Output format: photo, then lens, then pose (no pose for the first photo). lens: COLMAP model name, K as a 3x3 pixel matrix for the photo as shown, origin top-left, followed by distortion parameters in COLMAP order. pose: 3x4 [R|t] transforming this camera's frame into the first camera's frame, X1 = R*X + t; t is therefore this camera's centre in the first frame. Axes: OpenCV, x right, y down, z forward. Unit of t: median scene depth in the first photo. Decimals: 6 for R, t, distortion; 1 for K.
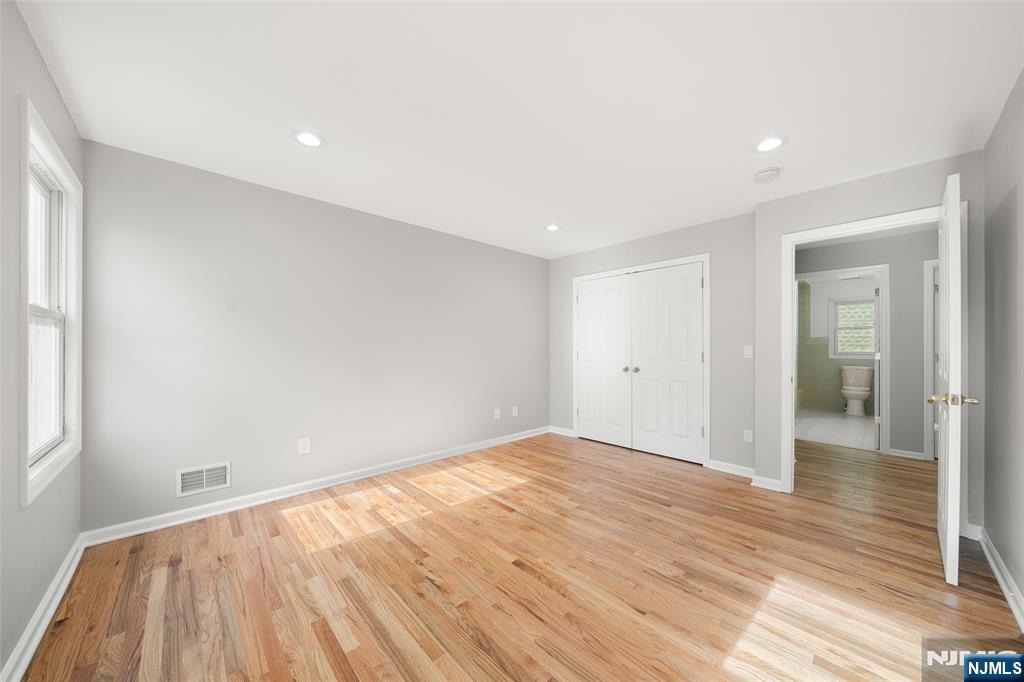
lens RADIAL K [[344.8, 0, 512.0], [0, 344.8, 341.0], [0, 0, 1]] dist [-0.000138, 0.000083]
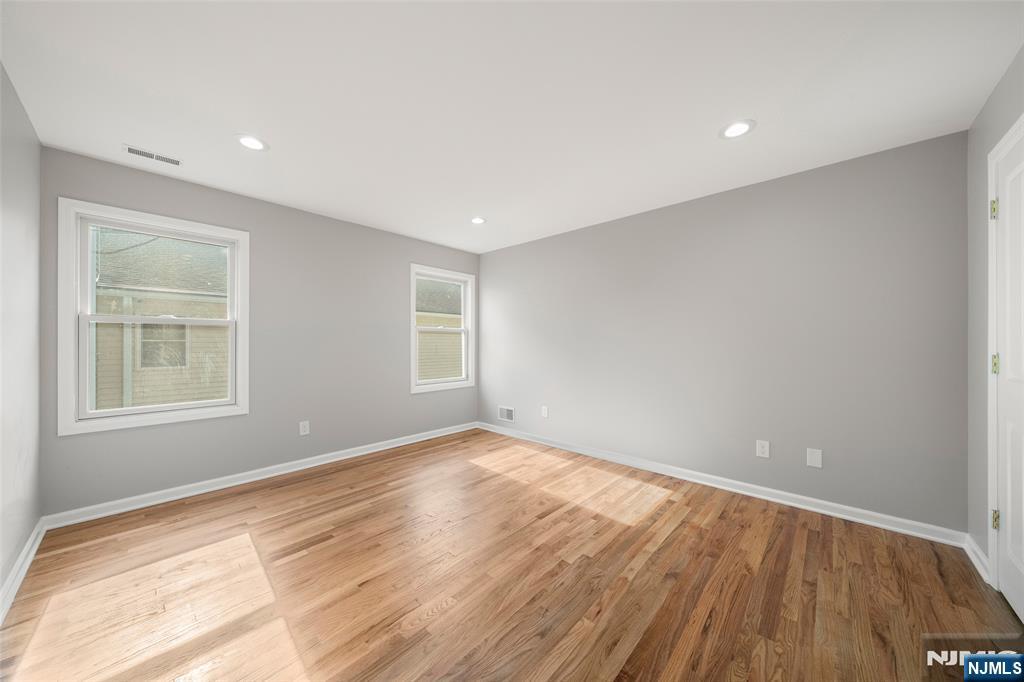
lens RADIAL K [[344.8, 0, 512.0], [0, 344.8, 341.0], [0, 0, 1]] dist [-0.000138, 0.000083]
pose [[0.091305, -0.005100, -0.995810, 0.807155], [0.017862, 0.999834, -0.003483, 0.015180], [0.995663, -0.017469, 0.091381, 0.741096]]
